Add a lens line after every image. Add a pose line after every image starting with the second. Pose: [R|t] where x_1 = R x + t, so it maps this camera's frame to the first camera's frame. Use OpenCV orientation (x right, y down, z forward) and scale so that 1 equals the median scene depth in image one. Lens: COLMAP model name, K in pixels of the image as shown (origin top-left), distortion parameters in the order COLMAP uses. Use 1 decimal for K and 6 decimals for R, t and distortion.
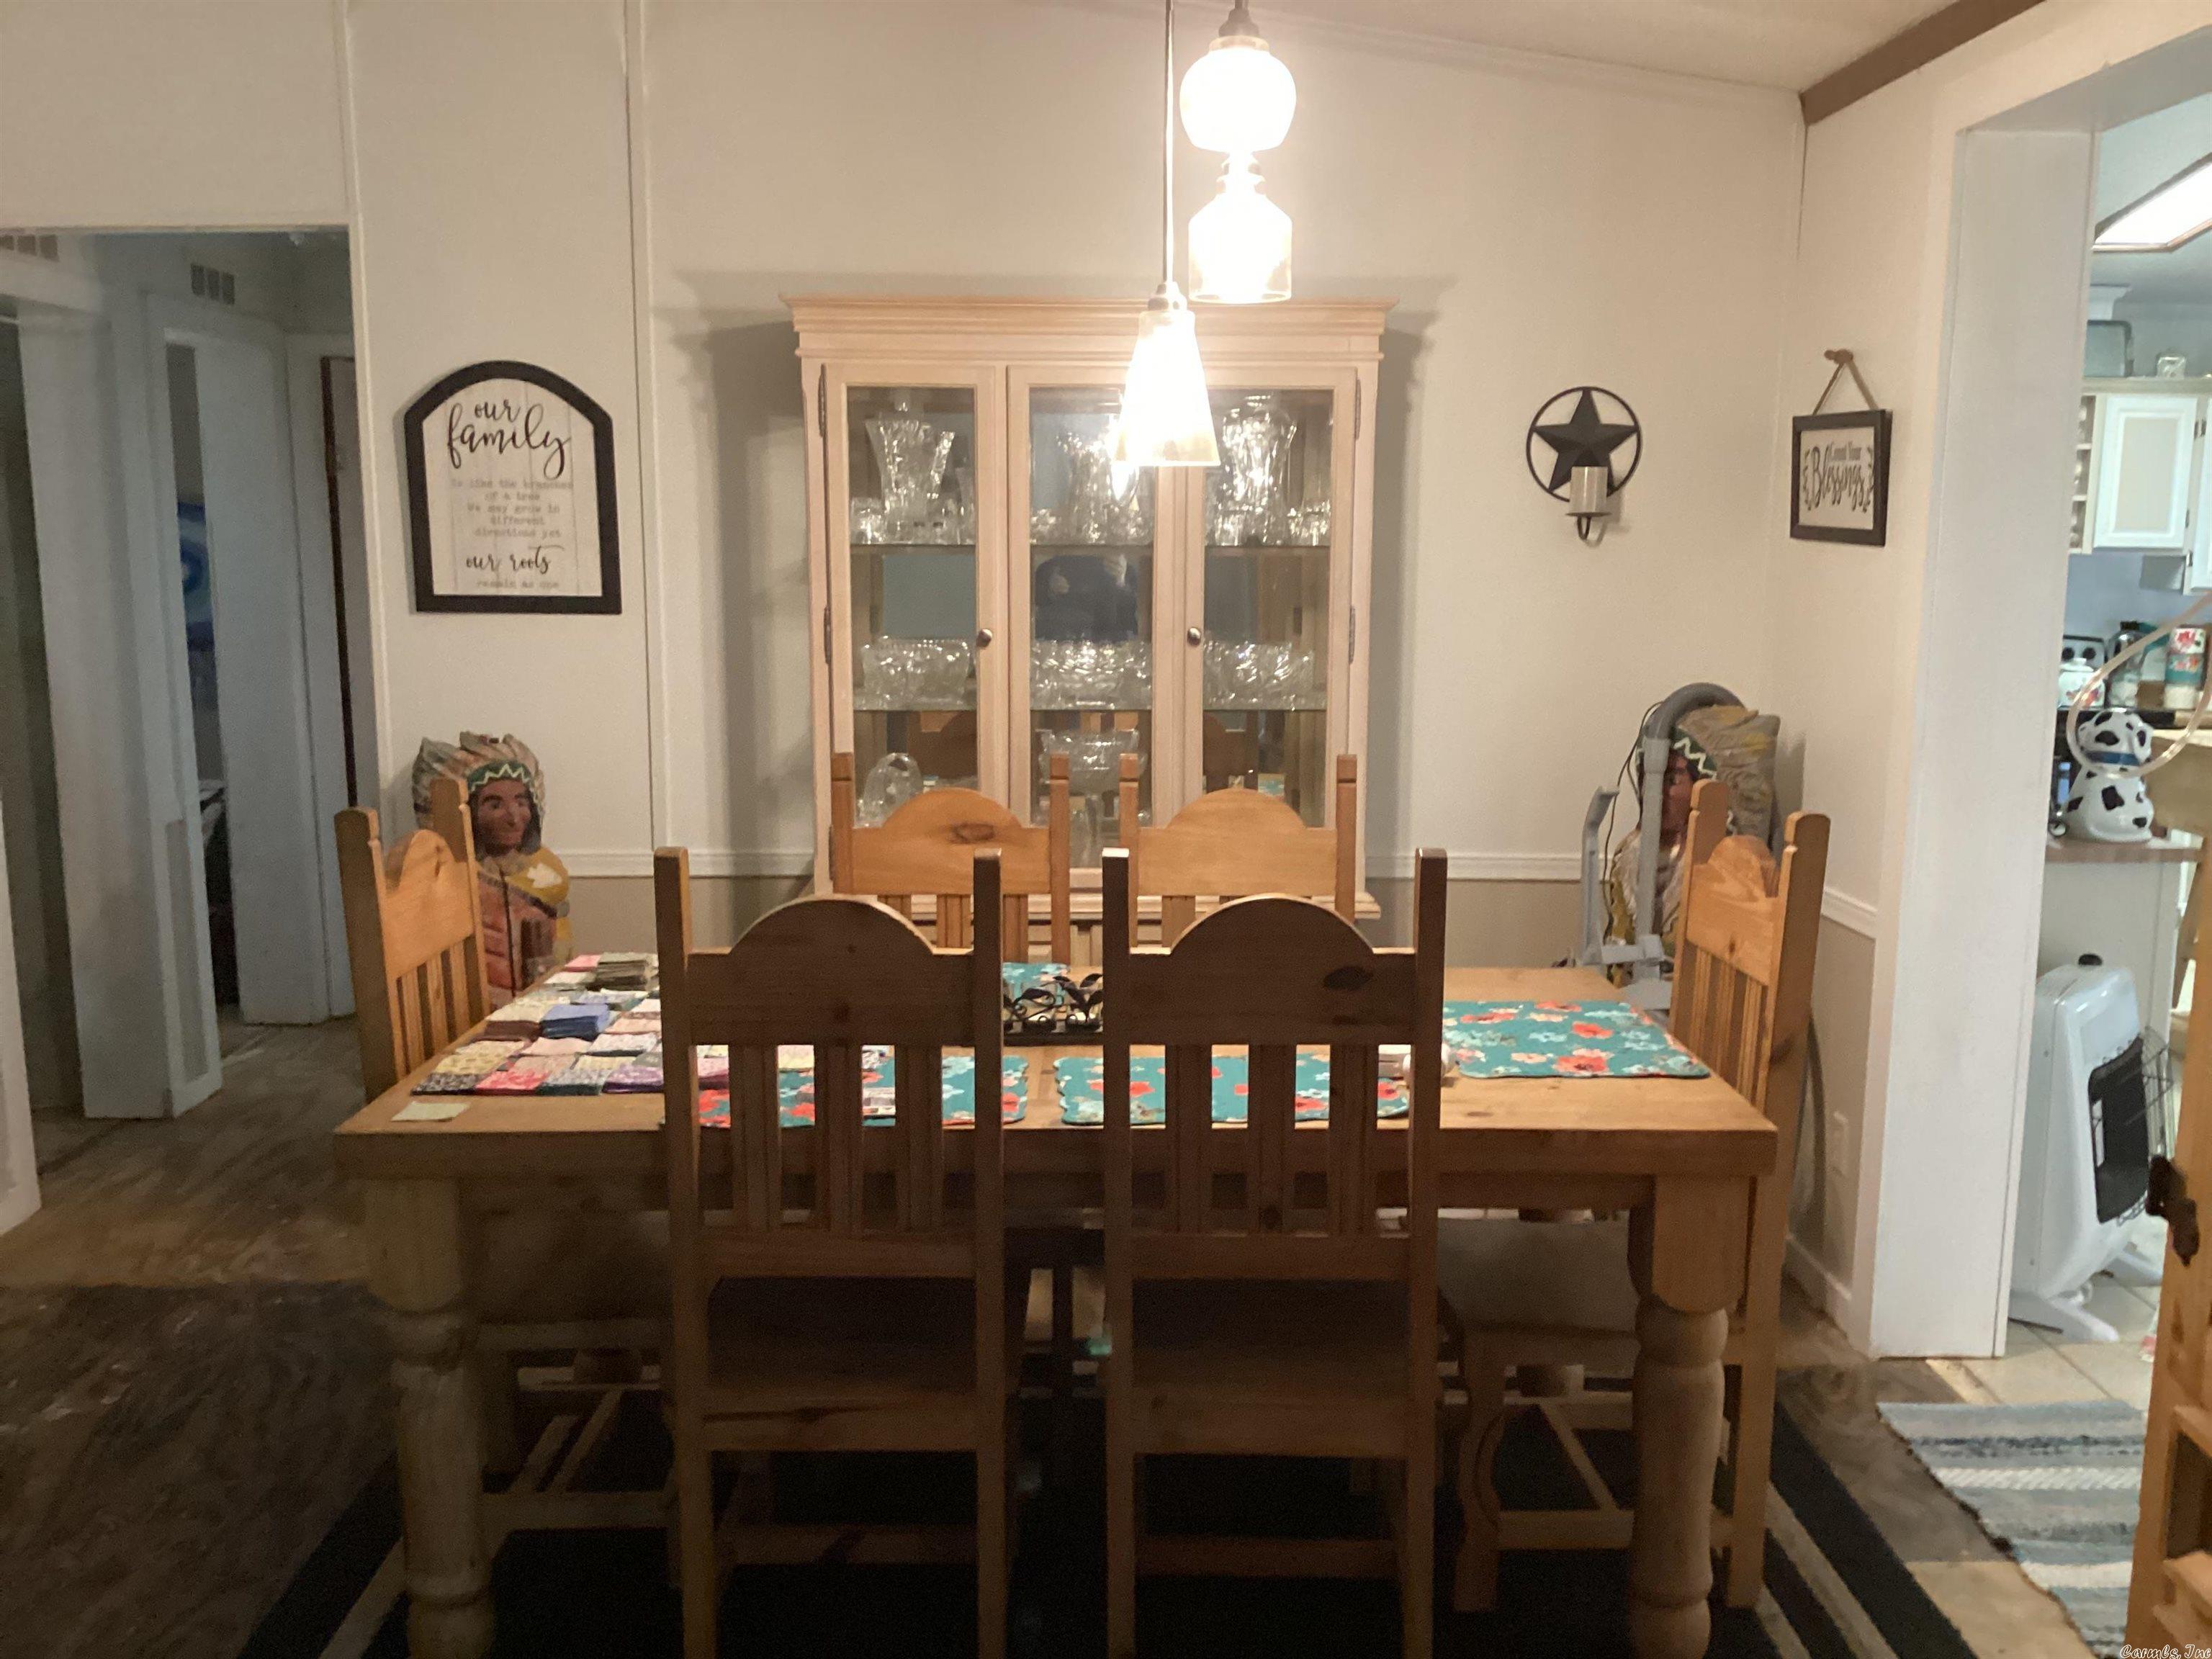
lens RADIAL K [[1984.9, 0, 1106.4], [0, 1984.9, 829.8], [0, 0, 1]] dist [-0.009542, -0.016644]
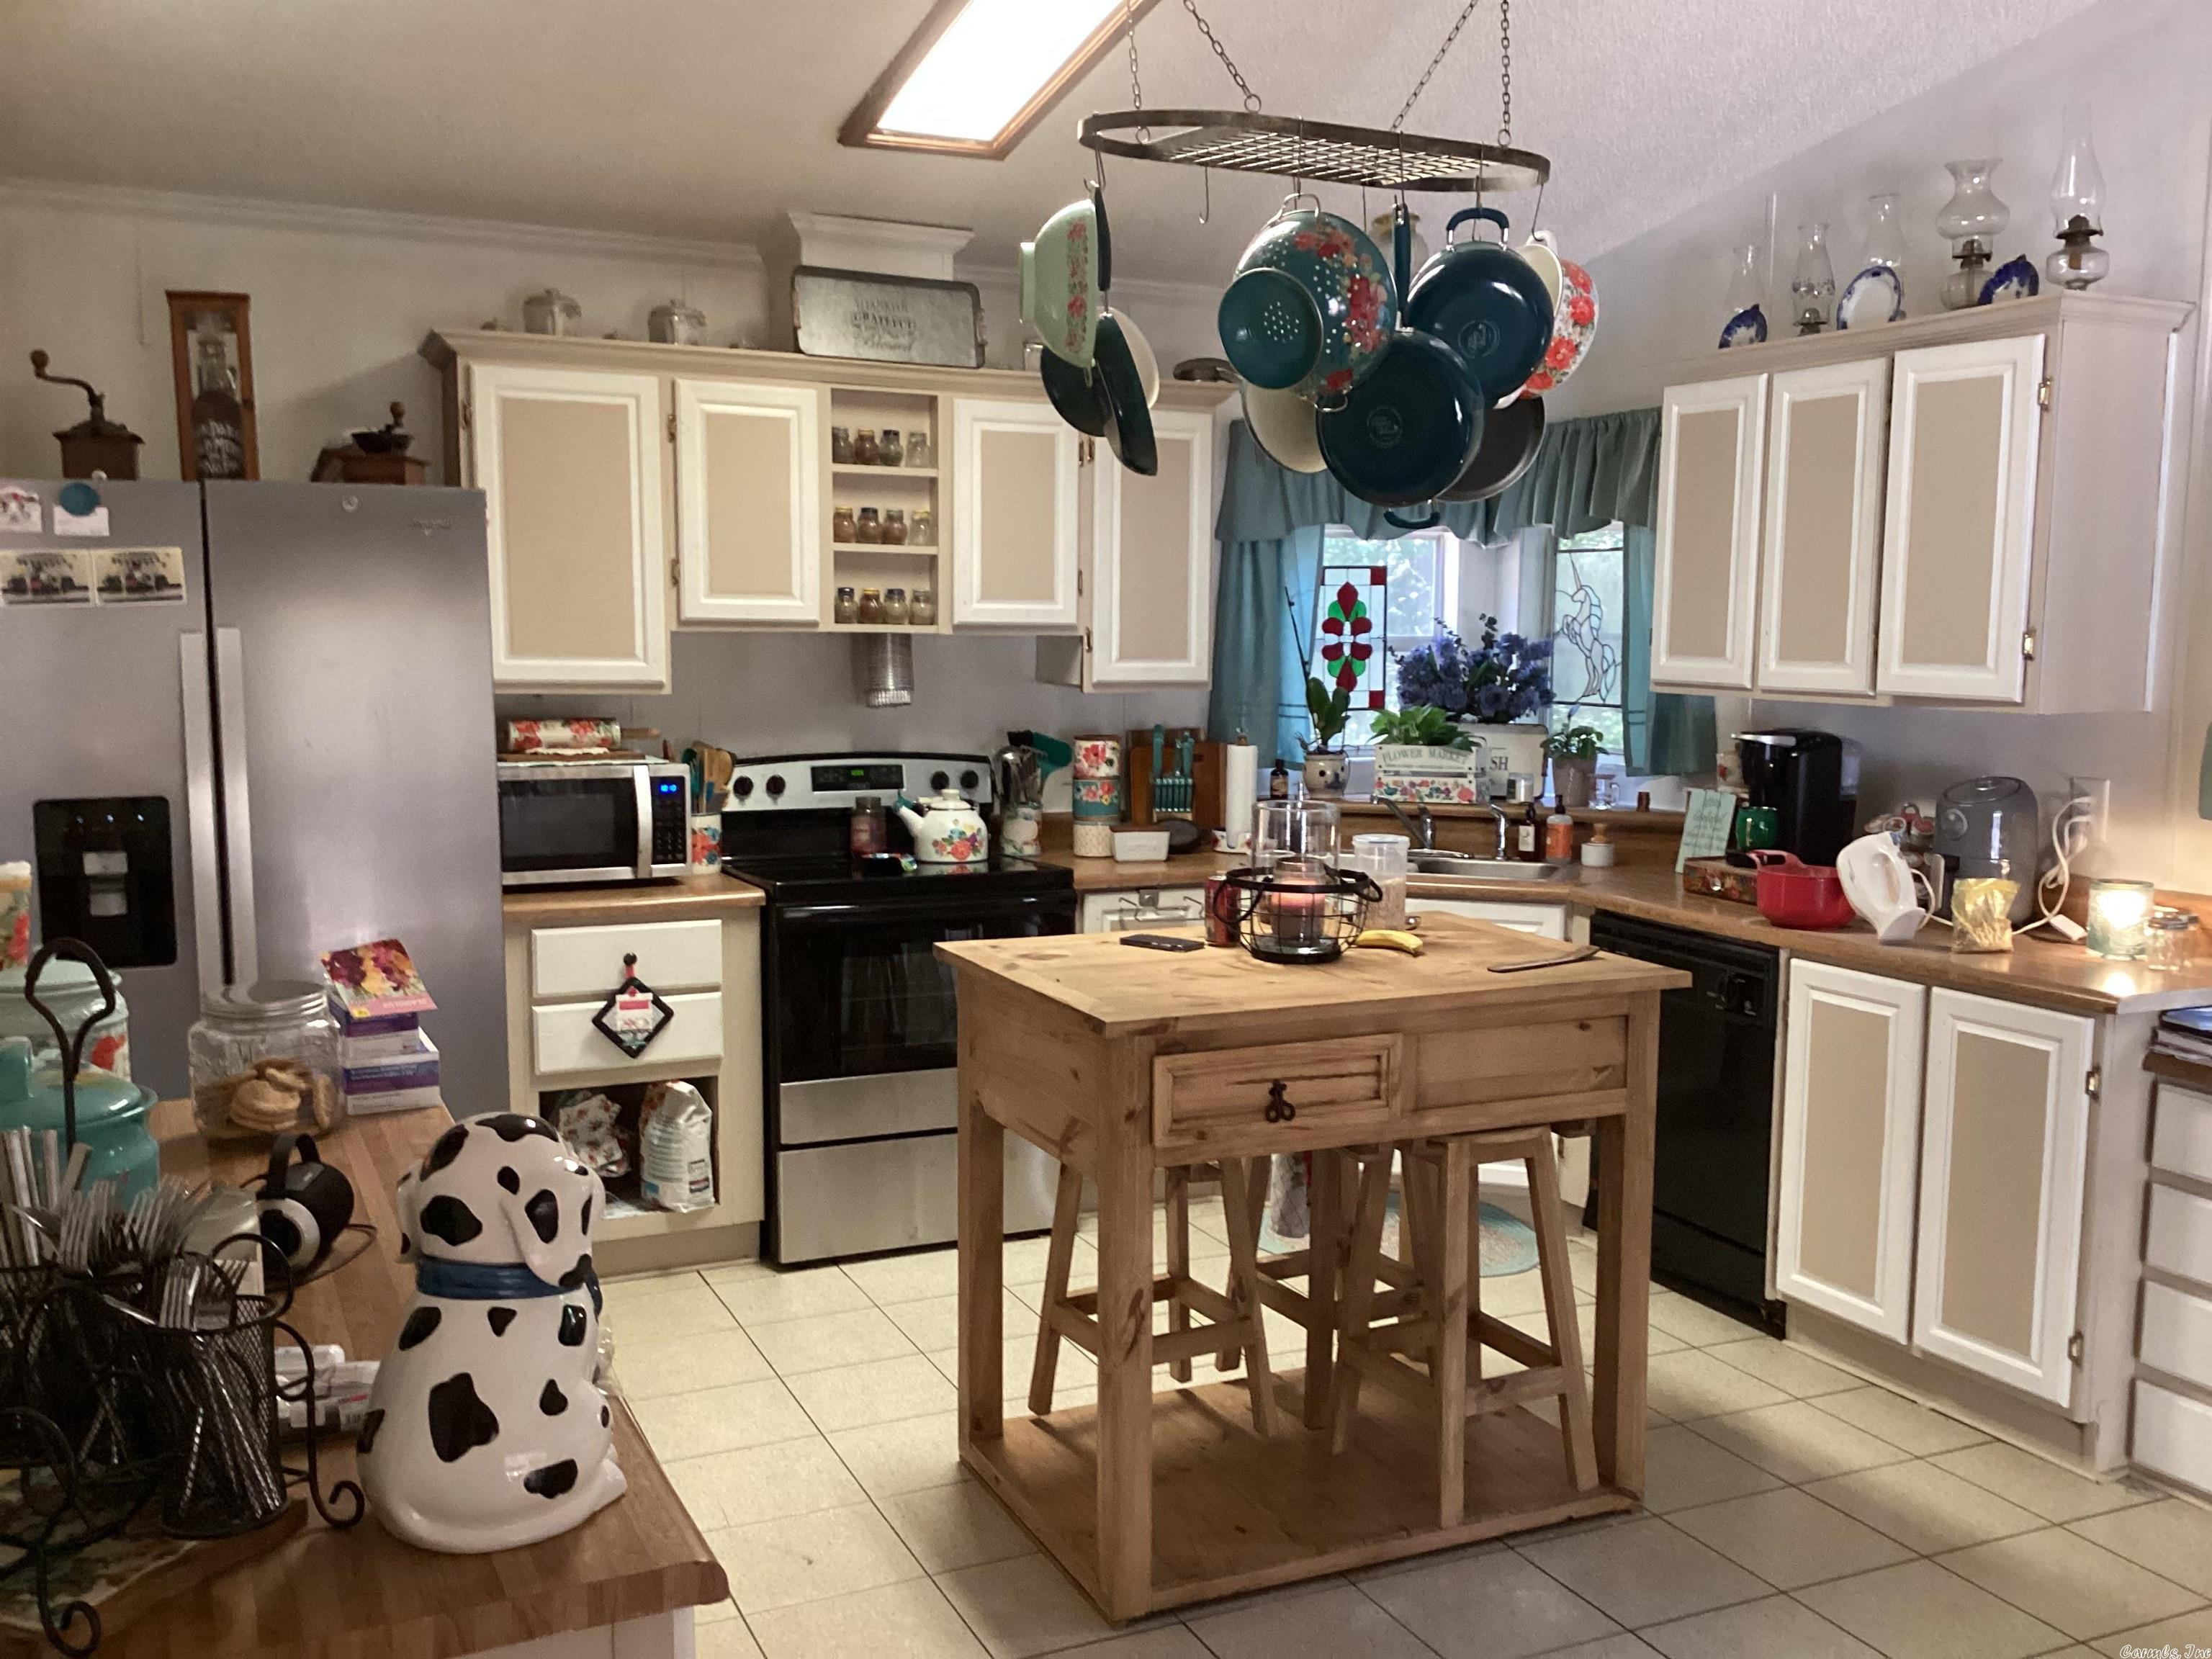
lens RADIAL K [[1984.9, 0, 1104.4], [0, 1984.9, 834.1], [0, 0, 1]] dist [-0.009542, -0.016644]
pose [[0.909840, -0.042500, 0.412776, 0.265406], [0.057556, 0.998051, -0.024103, -0.053050], [-0.410947, 0.045687, 0.910514, 0.372112]]
